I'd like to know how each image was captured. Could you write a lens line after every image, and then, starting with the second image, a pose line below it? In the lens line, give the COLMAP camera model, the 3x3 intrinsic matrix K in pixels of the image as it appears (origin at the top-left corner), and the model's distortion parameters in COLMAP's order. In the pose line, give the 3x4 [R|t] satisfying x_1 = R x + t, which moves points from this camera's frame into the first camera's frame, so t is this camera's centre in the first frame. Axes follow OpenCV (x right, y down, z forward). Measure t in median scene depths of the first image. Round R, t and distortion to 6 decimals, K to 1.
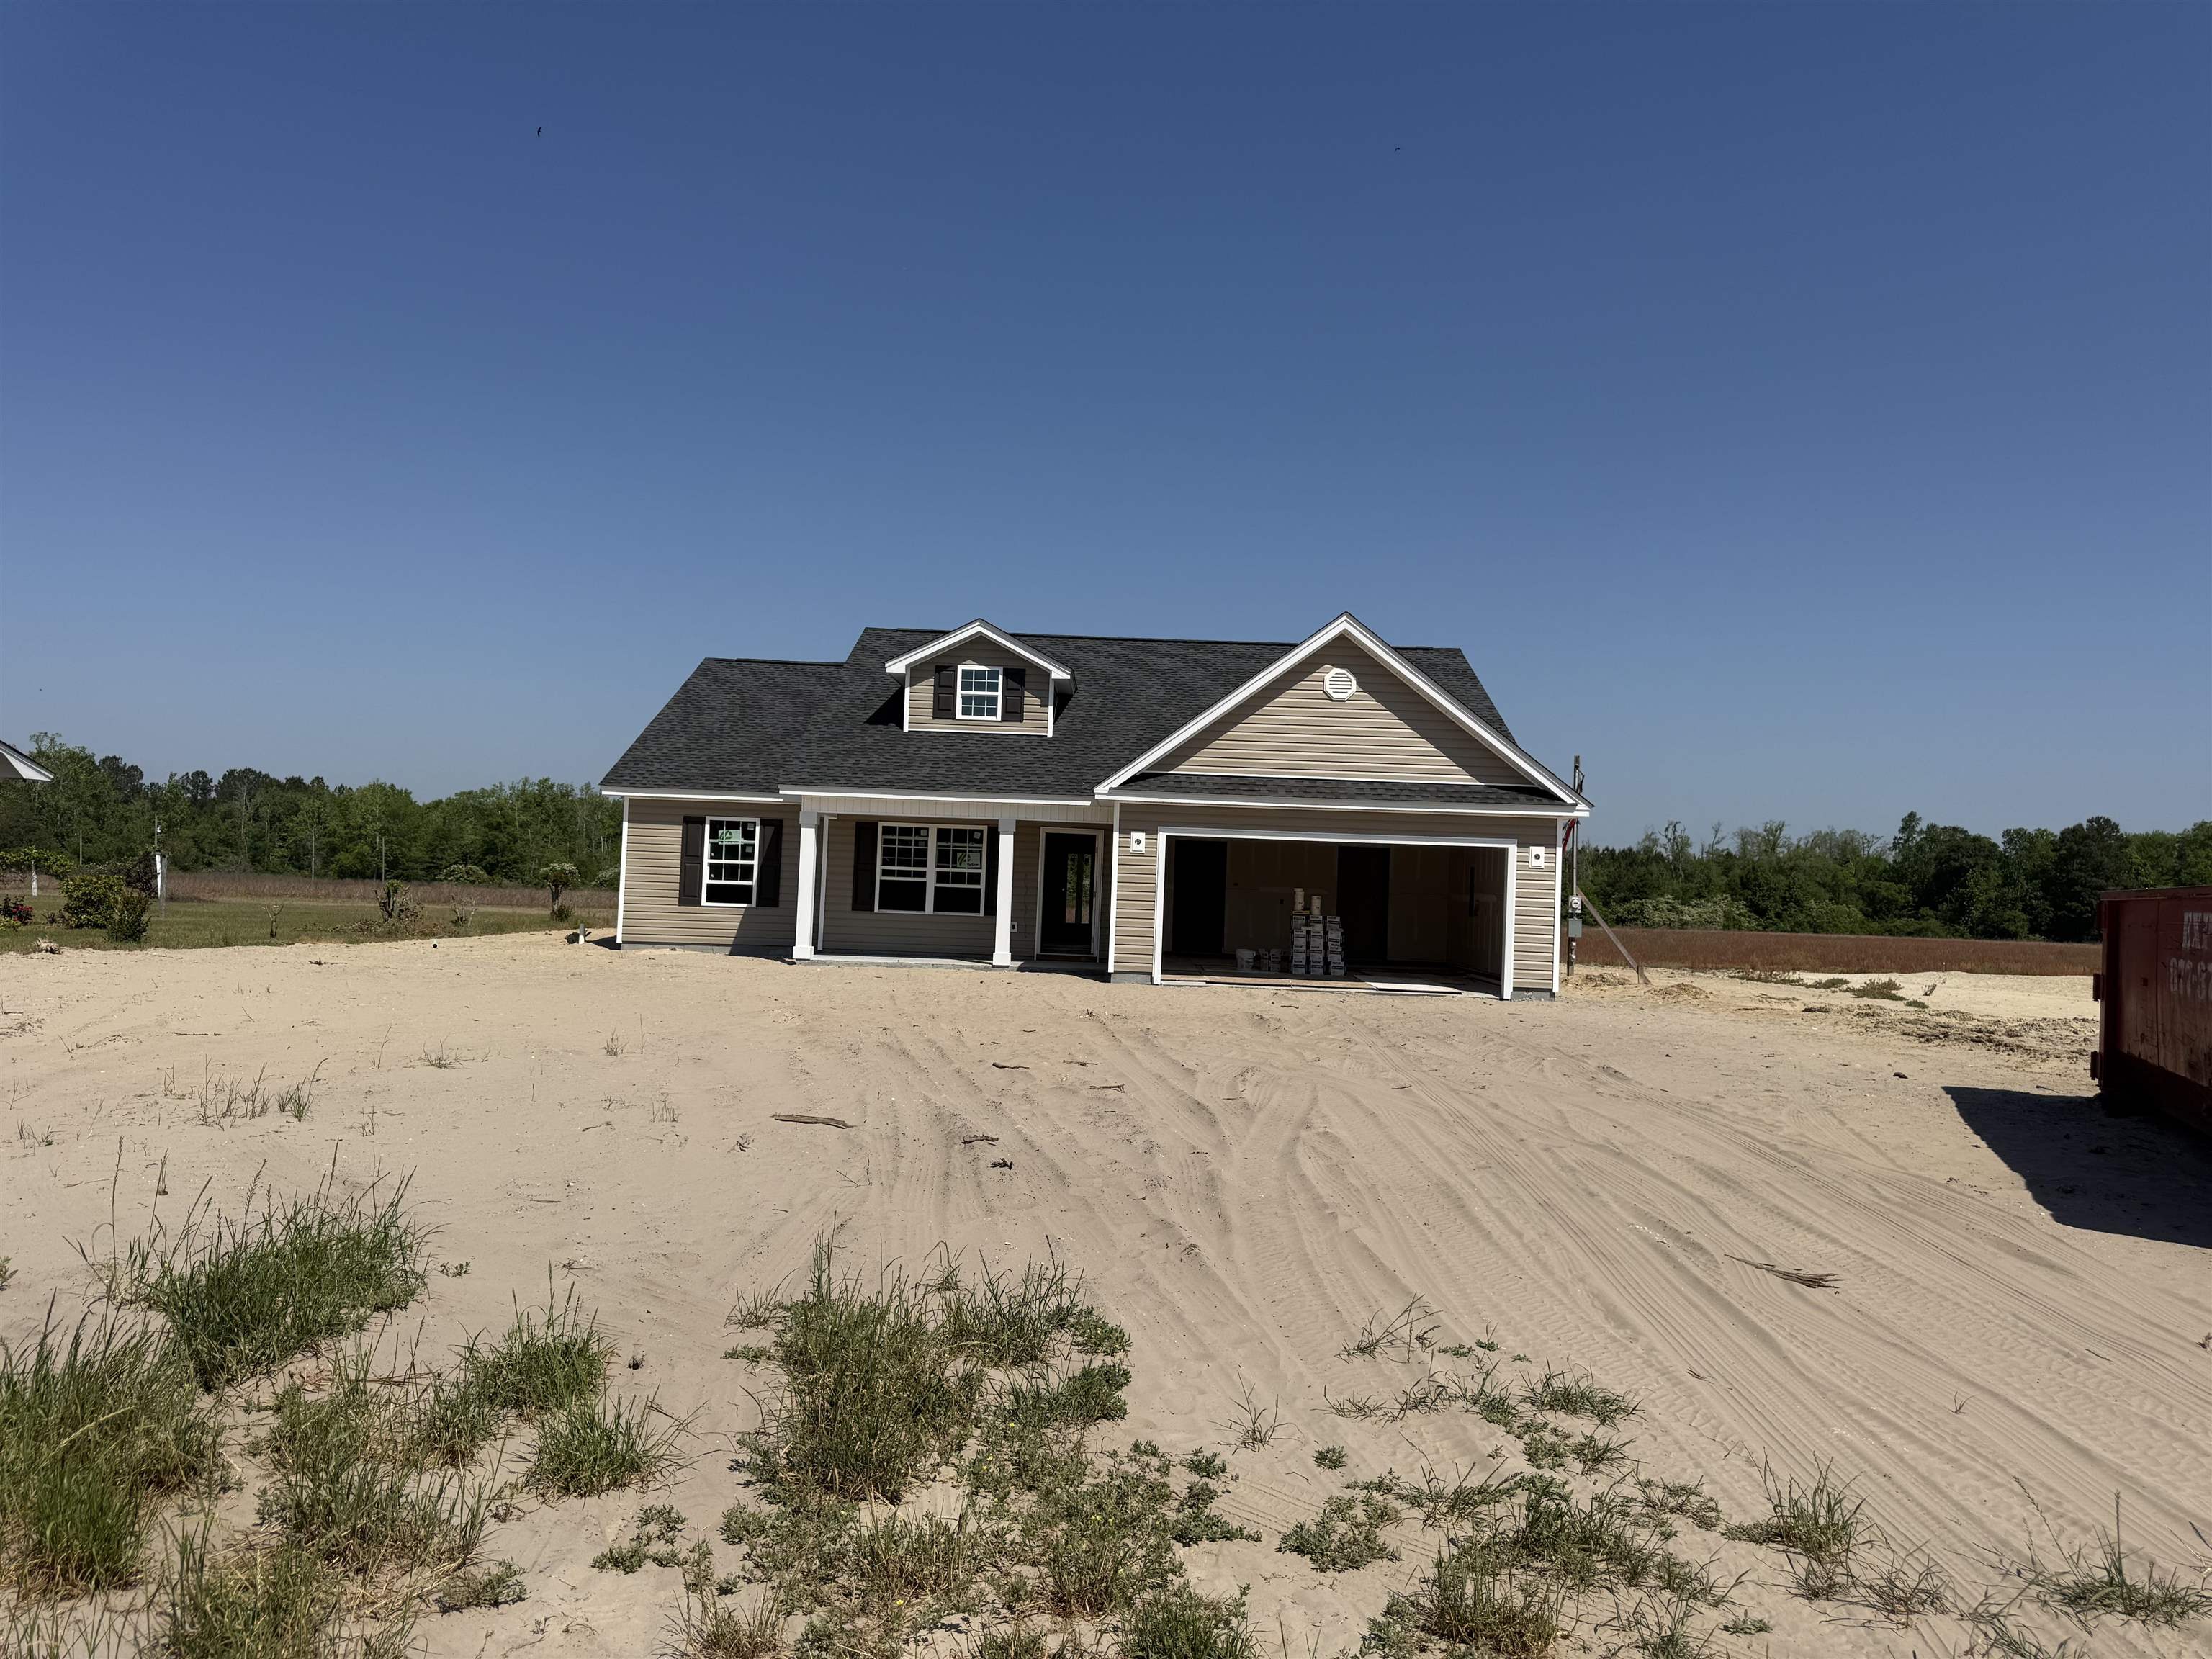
lens RADIAL K [[1533.8, 0, 1106.0], [0, 1533.8, 829.5], [0, 0, 1]] dist [0.183858, -0.358662]
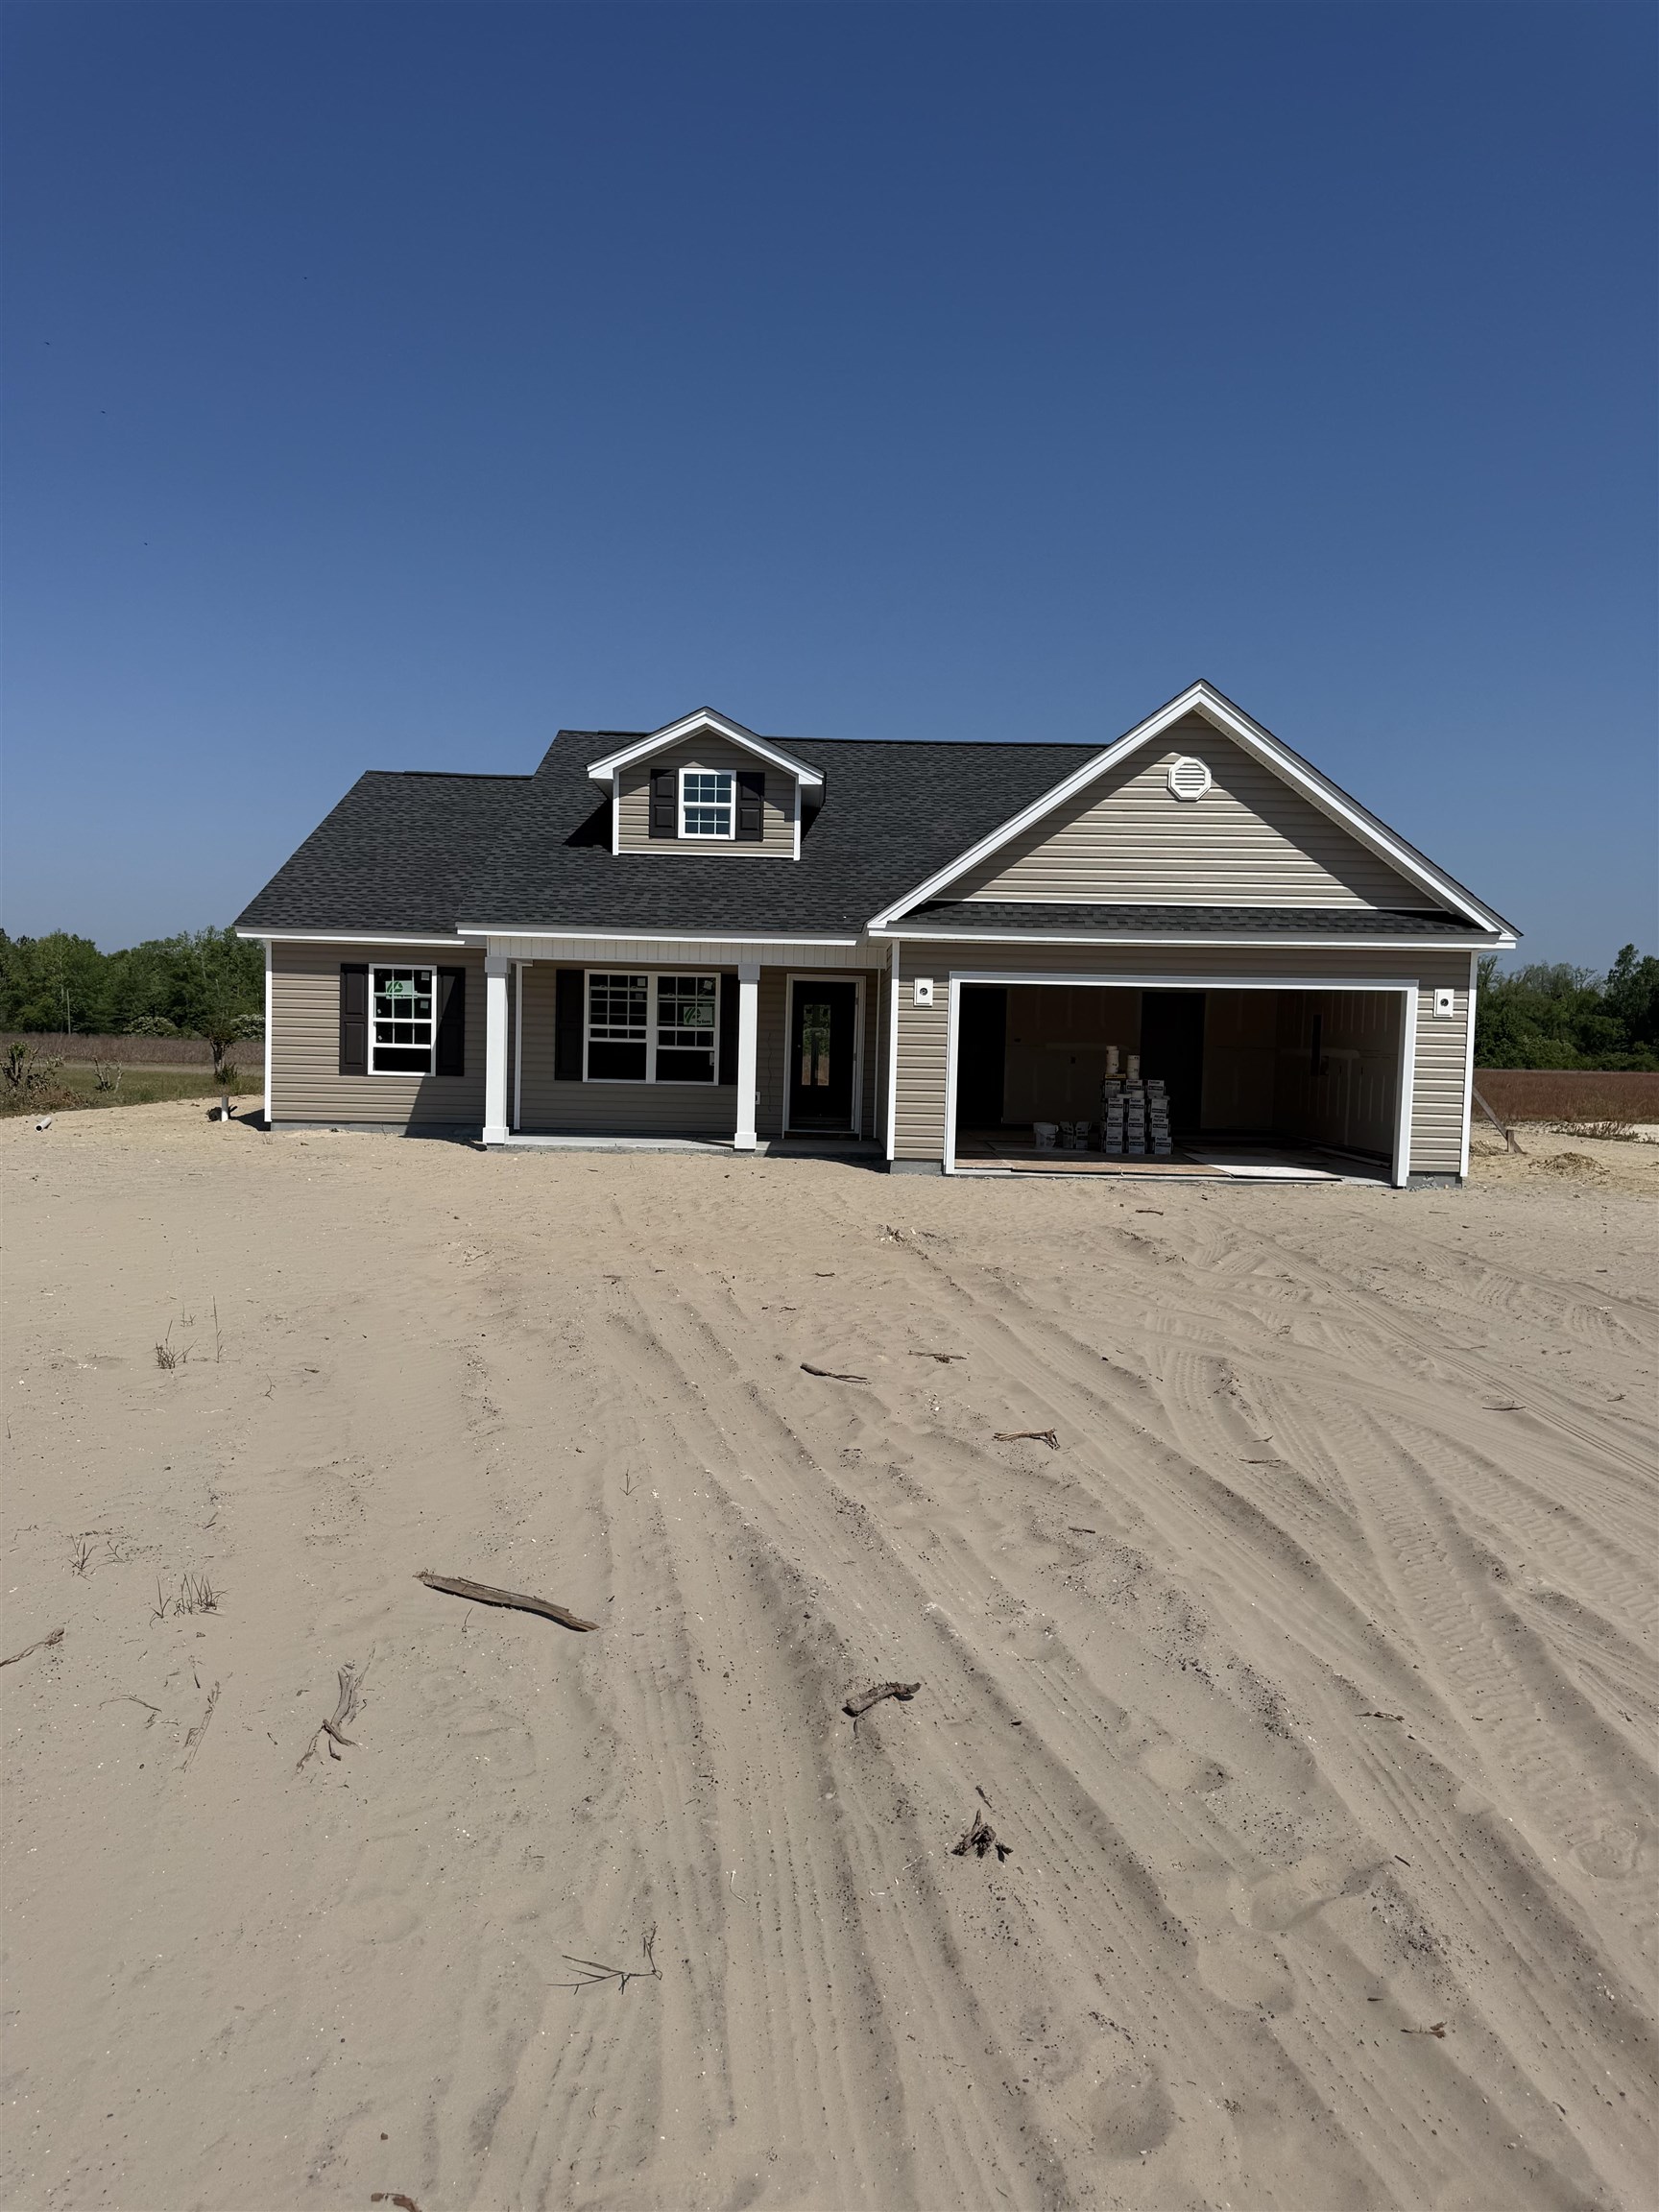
lens RADIAL K [[1533.8, 0, 823.7], [0, 1533.8, 1106.8], [0, 0, 1]] dist [0.183858, -0.358662]
pose [[0.999844, -0.013161, 0.011751, -0.033655], [0.012108, 0.996257, 0.085584, -0.000822], [-0.012833, -0.085429, 0.996262, 0.192243]]
